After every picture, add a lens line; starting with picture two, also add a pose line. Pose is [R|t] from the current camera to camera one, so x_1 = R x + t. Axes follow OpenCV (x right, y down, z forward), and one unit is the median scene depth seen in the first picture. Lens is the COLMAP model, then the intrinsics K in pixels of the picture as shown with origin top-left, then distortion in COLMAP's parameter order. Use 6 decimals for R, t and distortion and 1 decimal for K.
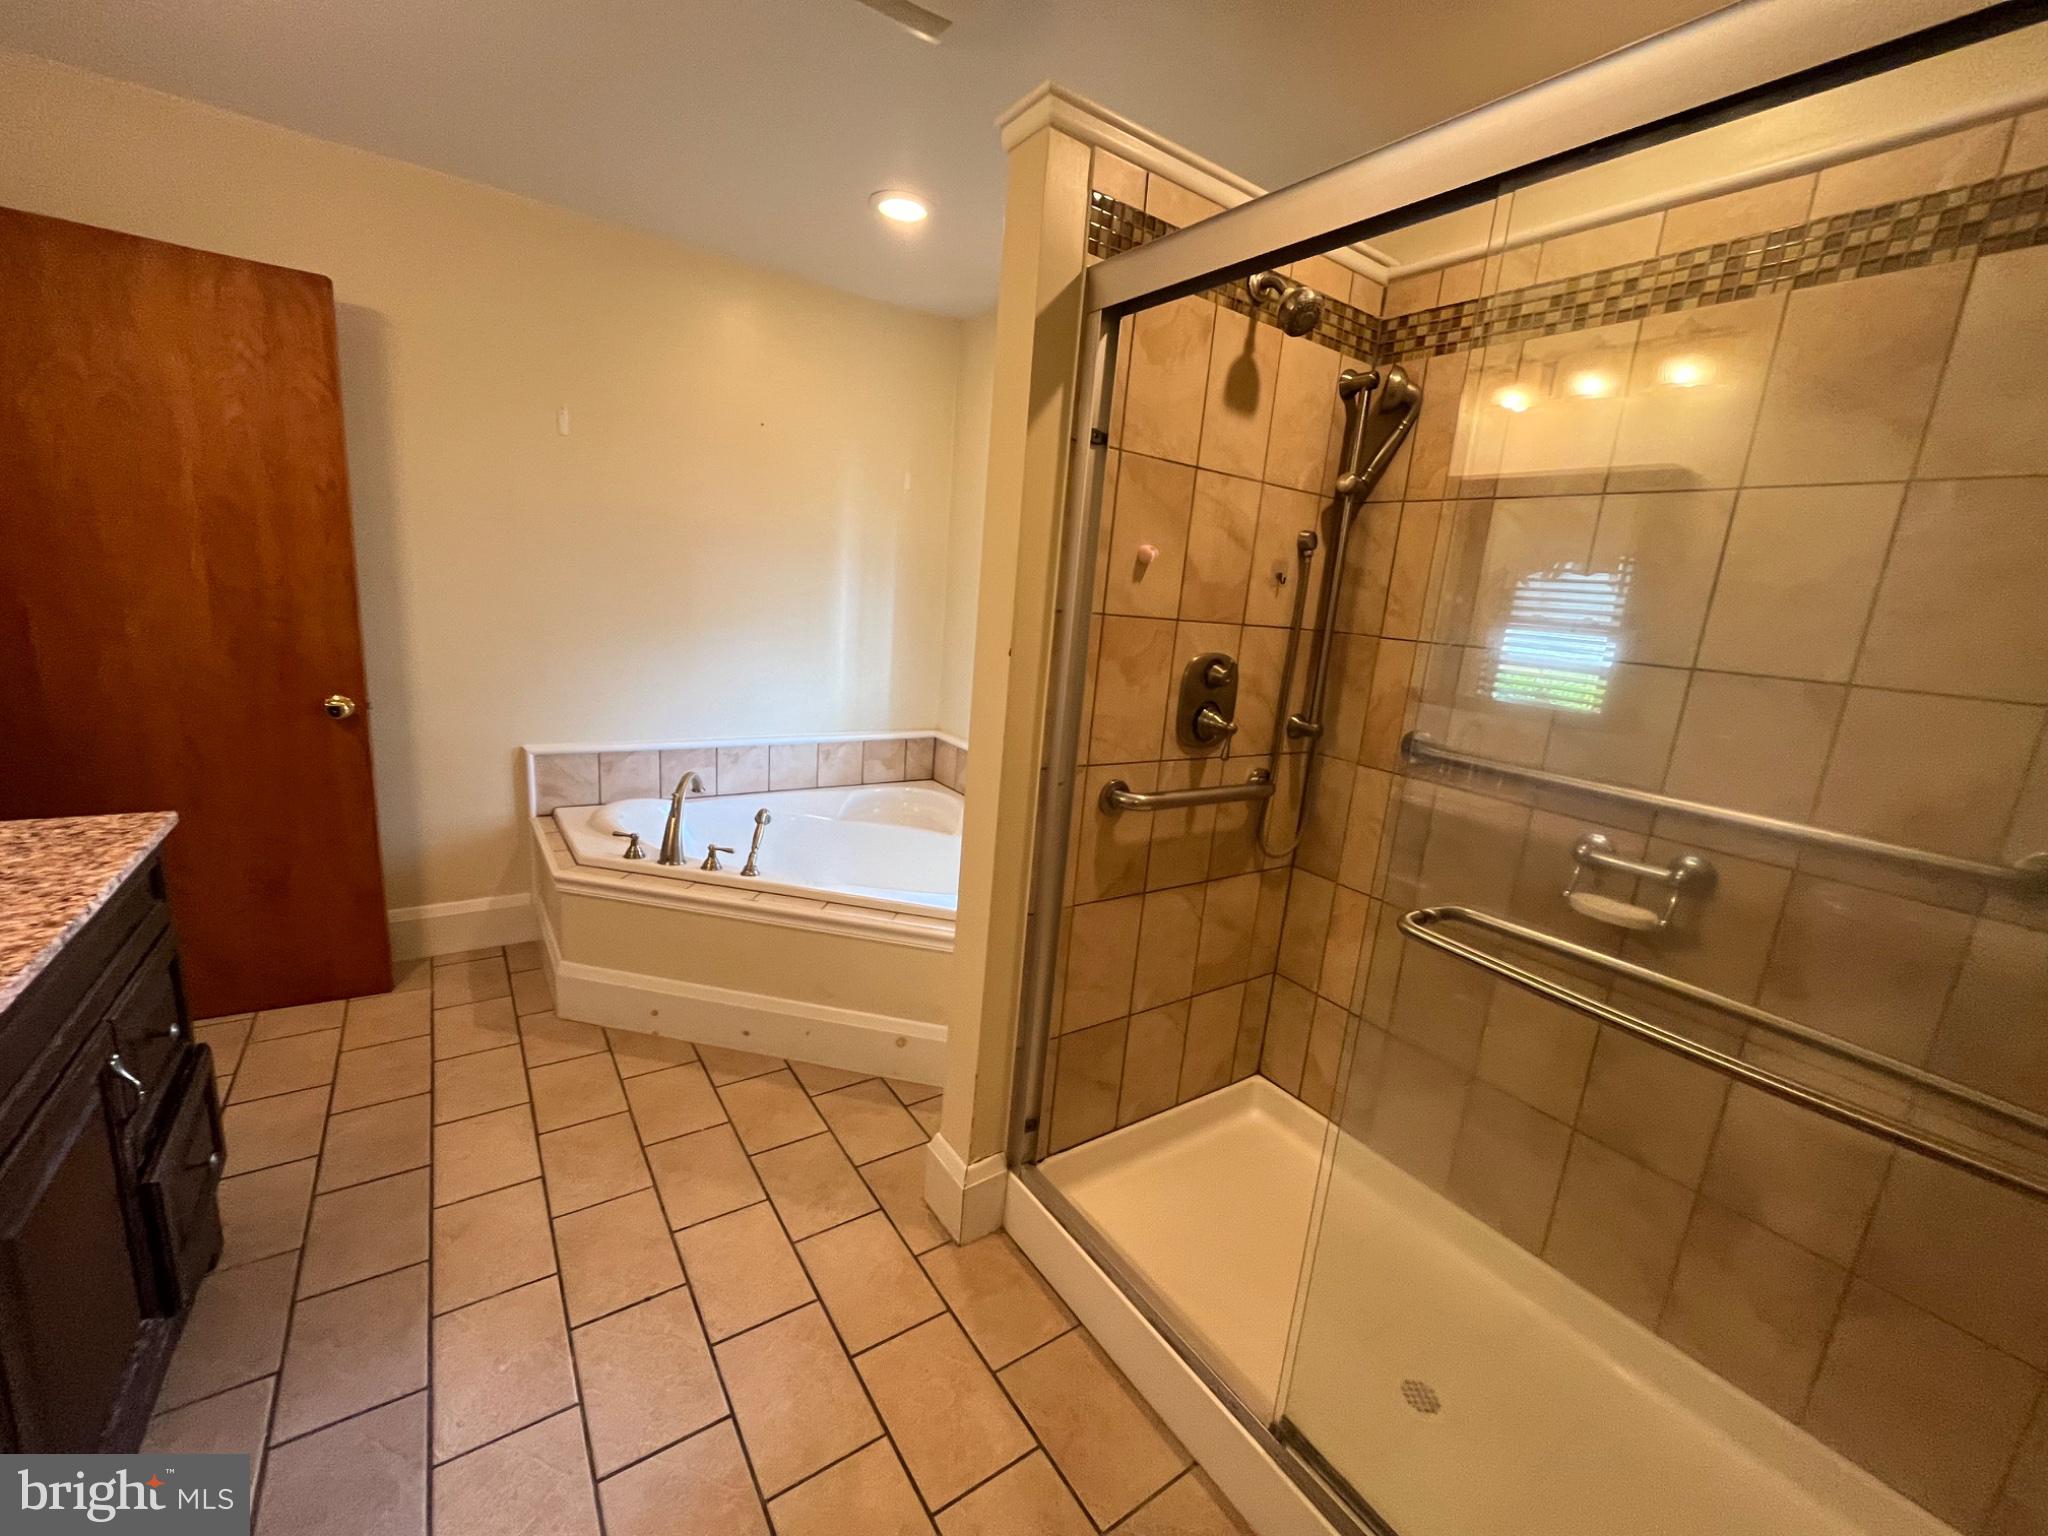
lens RADIAL K [[825.8, 0, 1023.5], [0, 825.8, 771.1], [0, 0, 1]] dist [-0.000216, -0.000162]
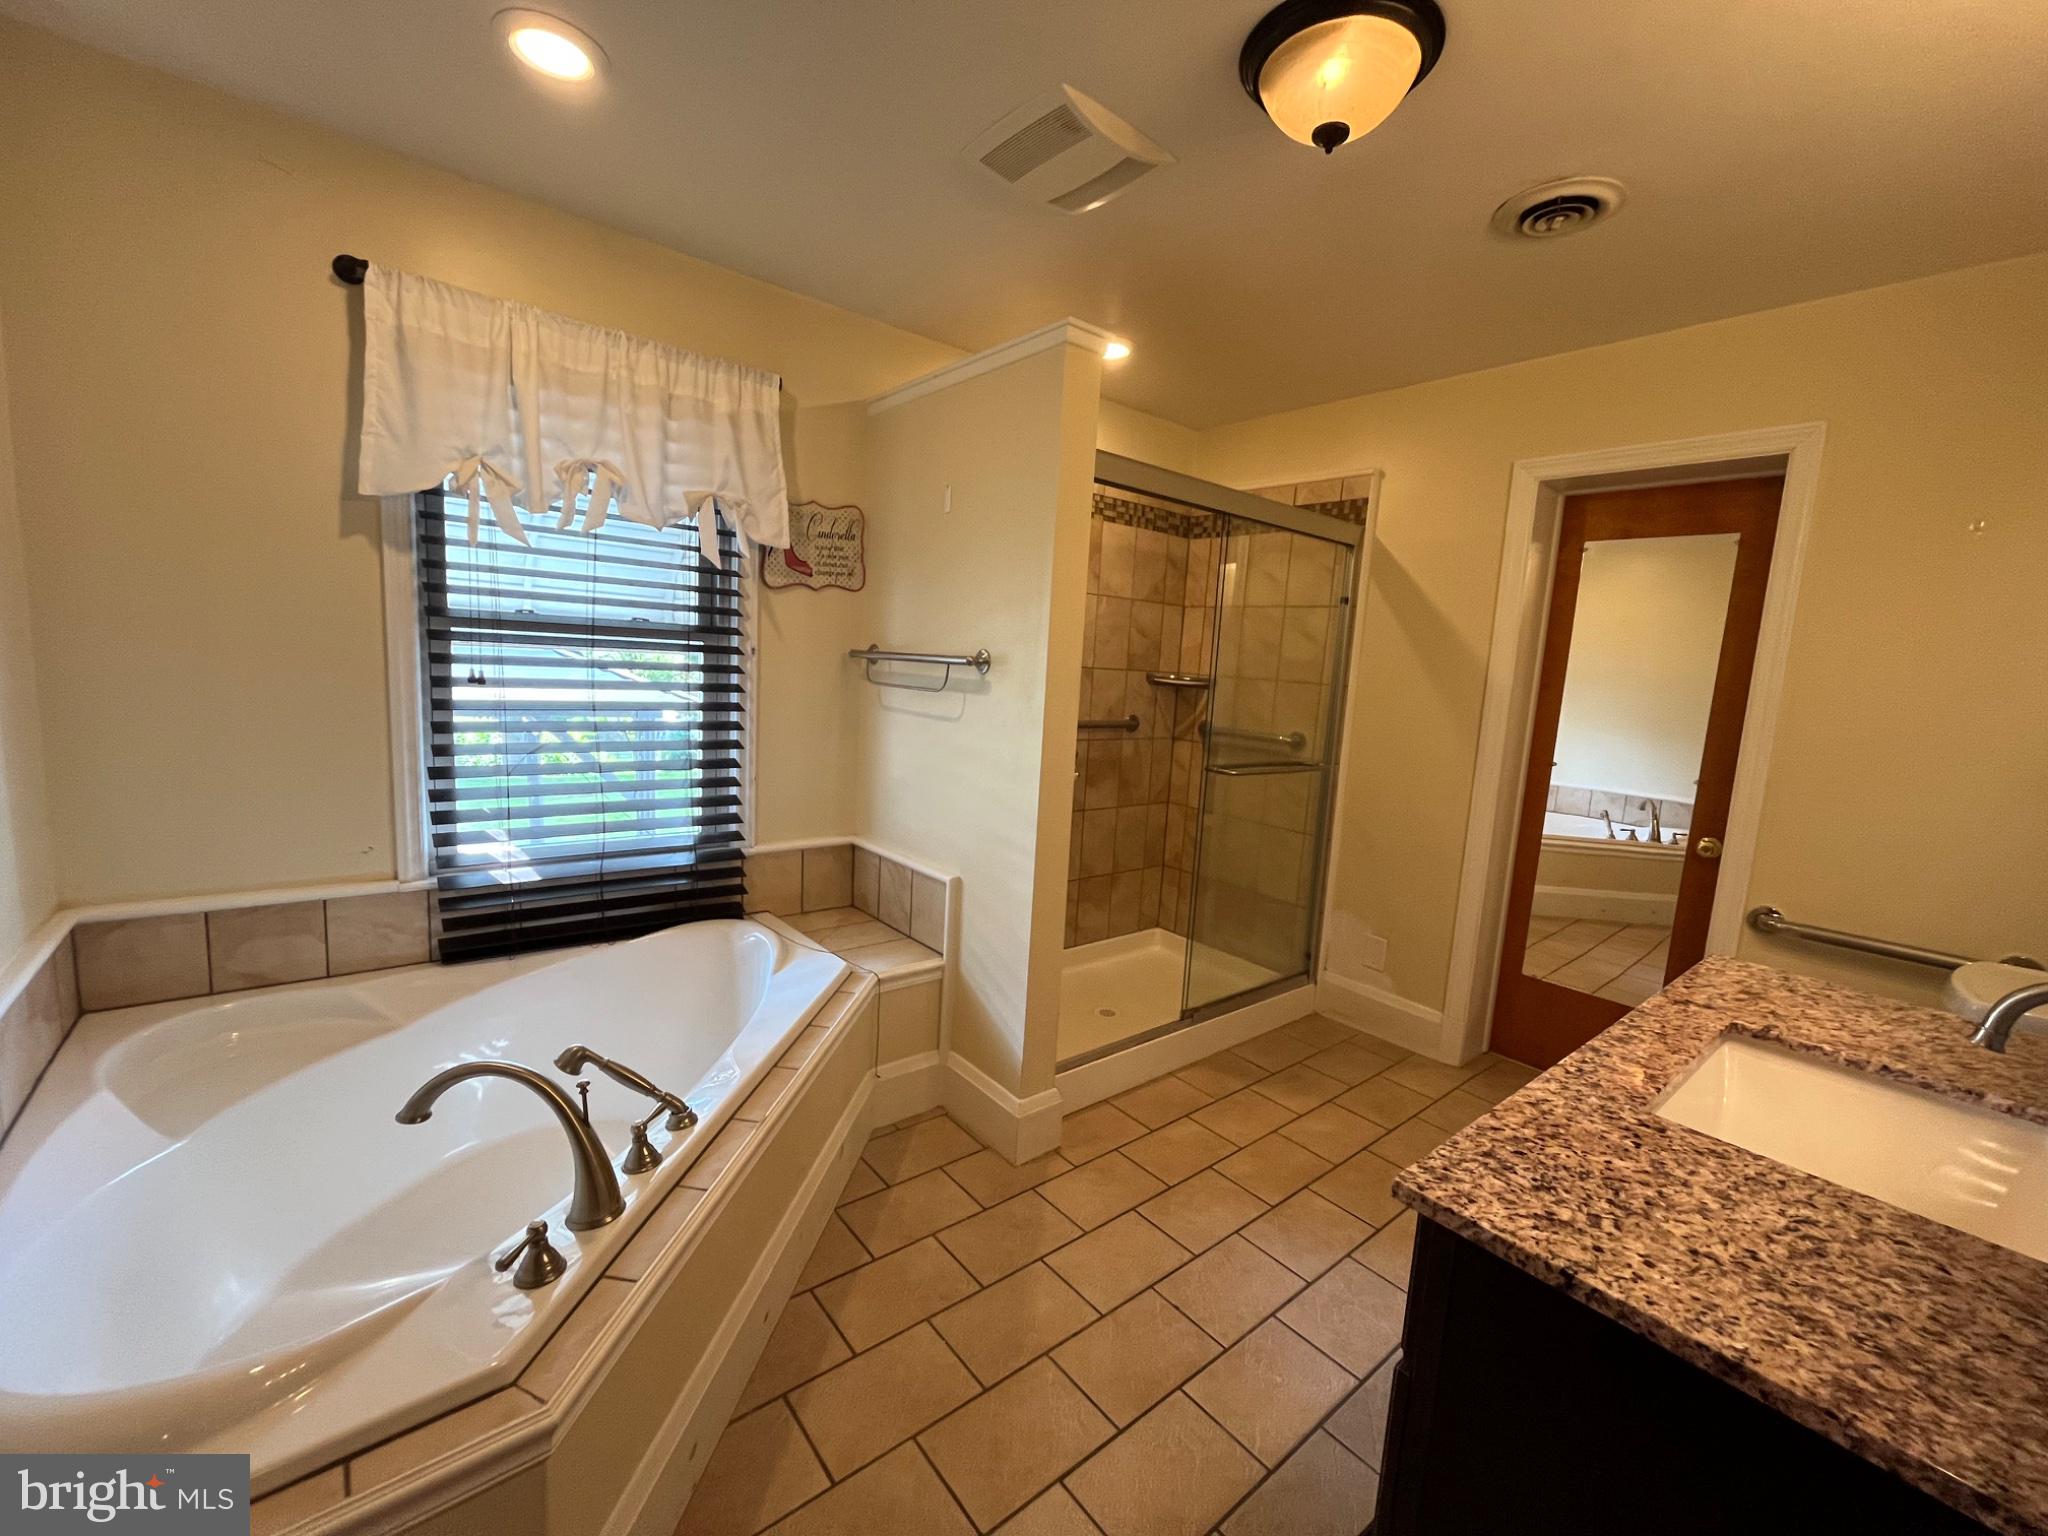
lens RADIAL K [[825.8, 0, 1023.9], [0, 825.8, 767.4], [0, 0, 1]] dist [-0.000216, -0.000162]
pose [[-0.076085, -0.215545, 0.973525, -1.623103], [0.150384, 0.962706, 0.224903, -0.417431], [-0.985696, 0.163514, -0.040833, 1.333394]]
